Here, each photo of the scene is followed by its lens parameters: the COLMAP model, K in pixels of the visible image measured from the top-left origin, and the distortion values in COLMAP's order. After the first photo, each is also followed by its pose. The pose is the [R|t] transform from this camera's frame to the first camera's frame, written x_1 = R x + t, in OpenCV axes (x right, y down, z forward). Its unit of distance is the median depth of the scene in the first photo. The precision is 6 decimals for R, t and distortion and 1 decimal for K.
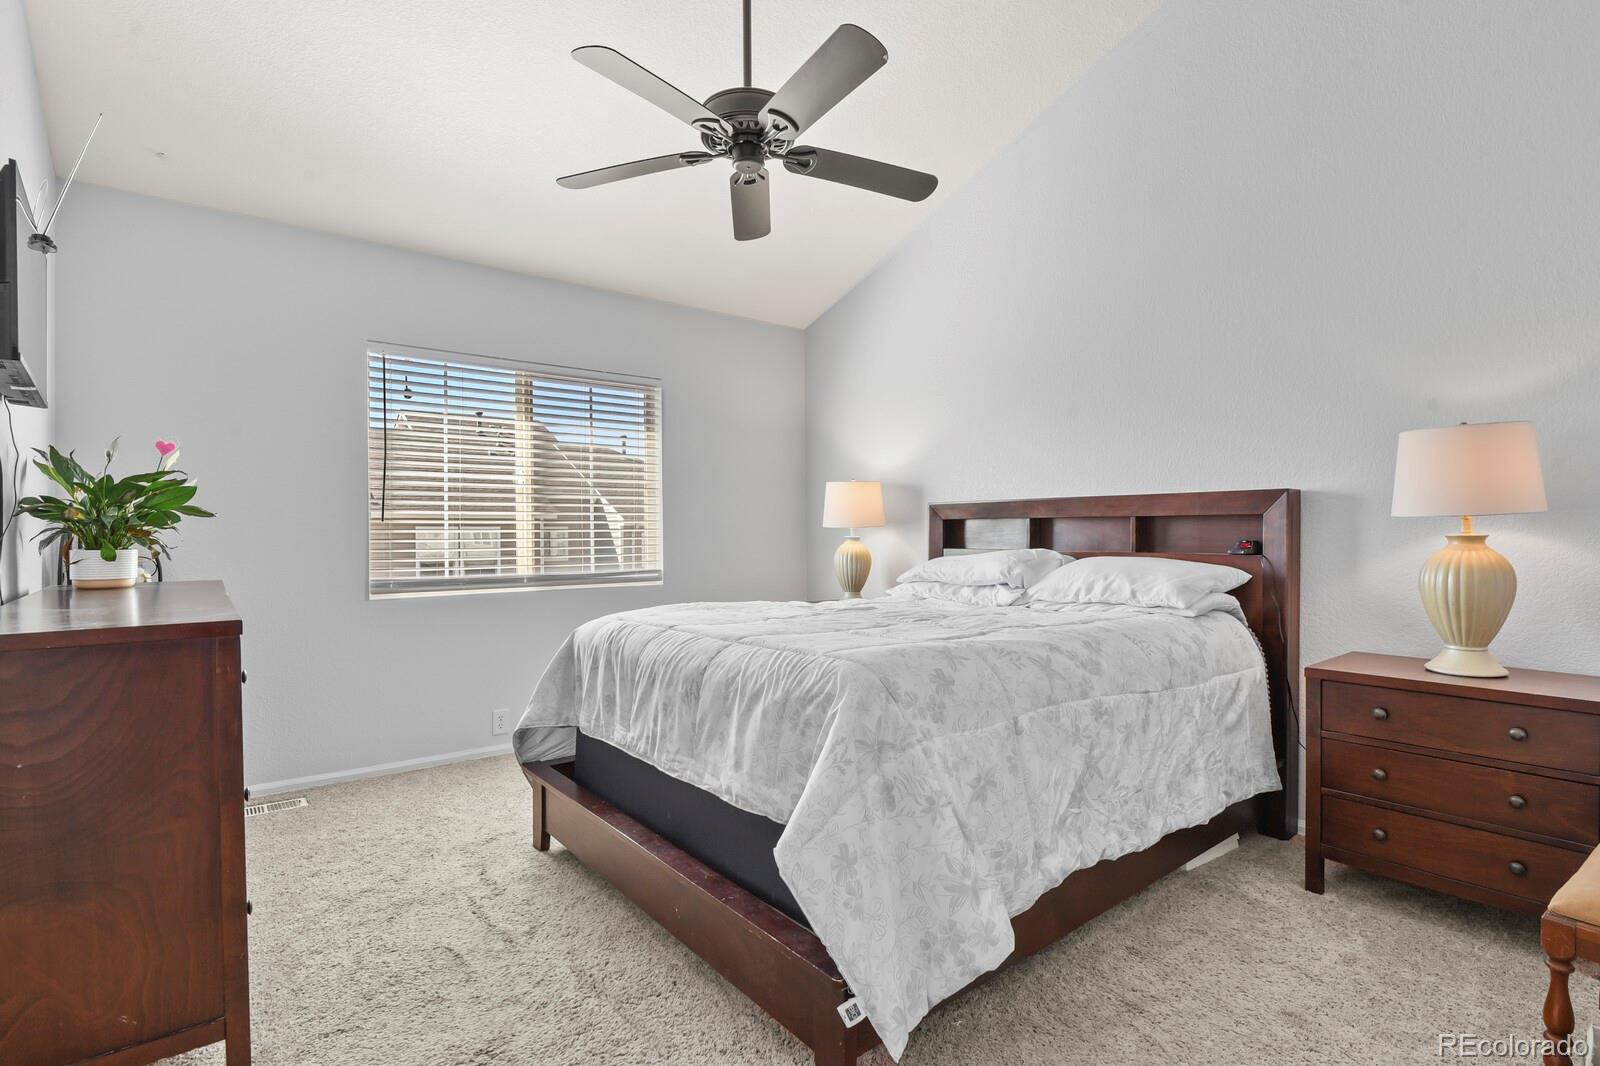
lens RADIAL K [[767.2, 0, 802.0], [0, 767.2, 553.4], [0, 0, 1]] dist [-0.002903, -0.000328]
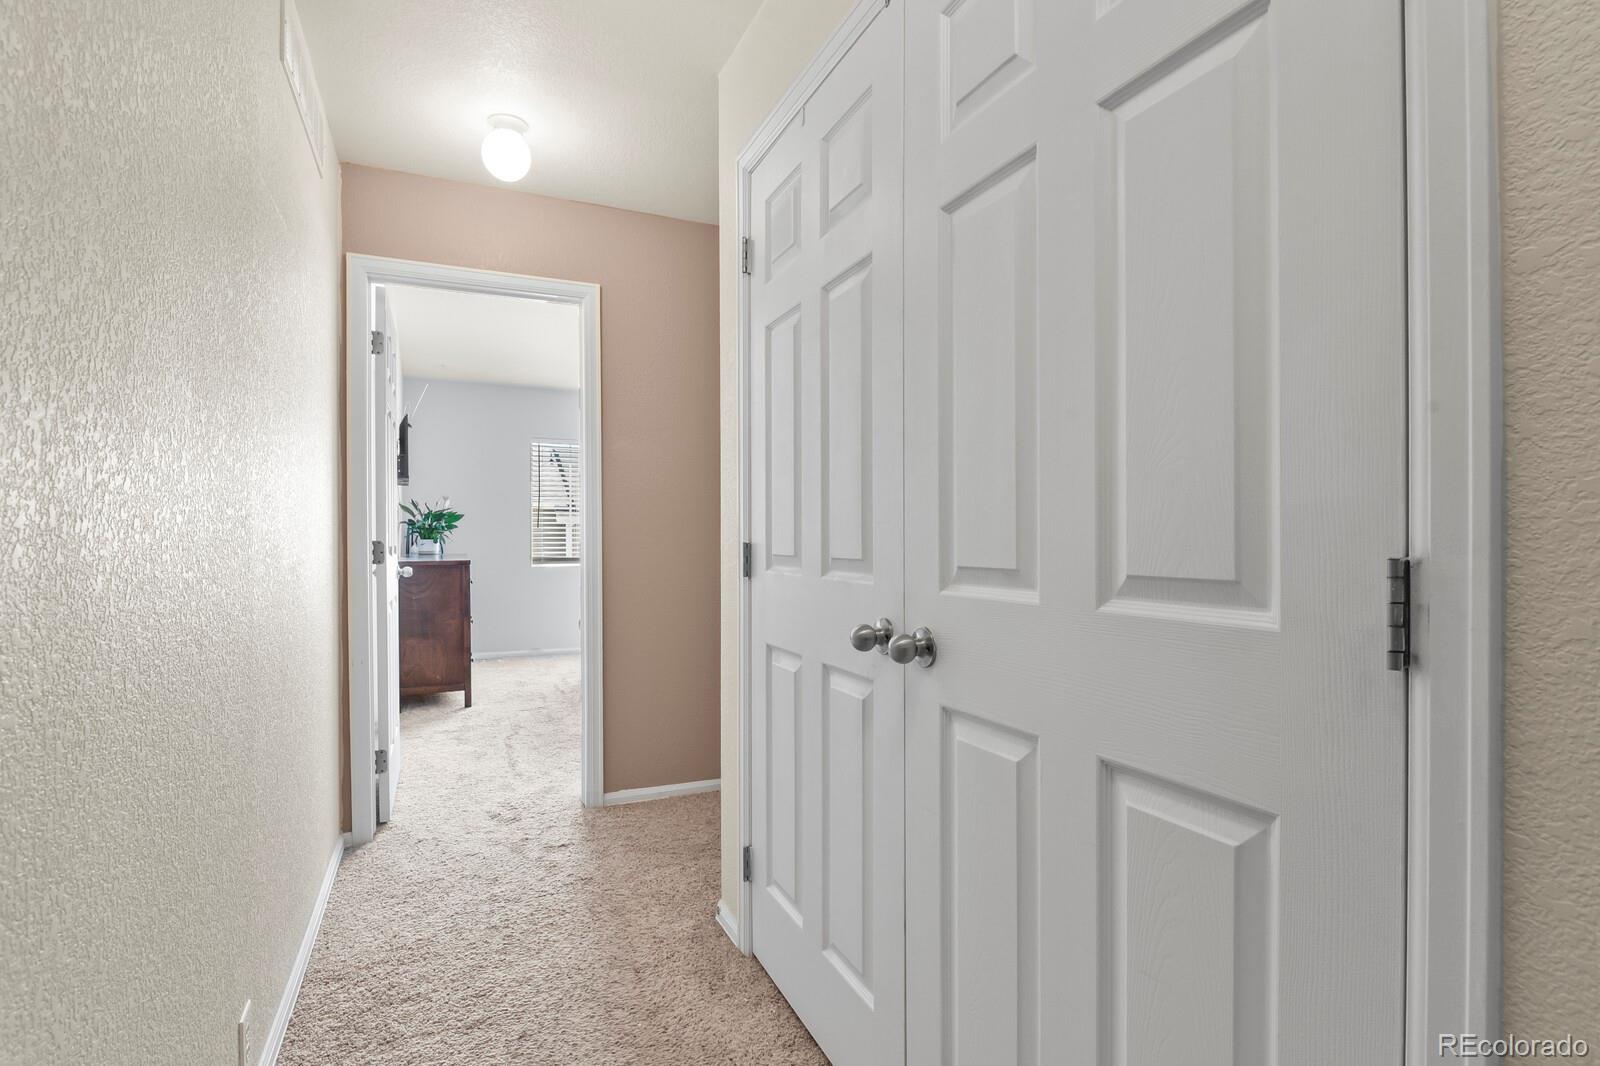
lens RADIAL K [[785.3, 0, 800.0], [0, 785.3, 533.0], [0, 0, 1]] dist [-0.004705, -0.001564]
pose [[0.972445, -0.002933, -0.233113, 1.008706], [-0.002492, 0.999733, -0.022974, 0.039615], [0.233119, 0.022922, 0.972178, -1.374521]]
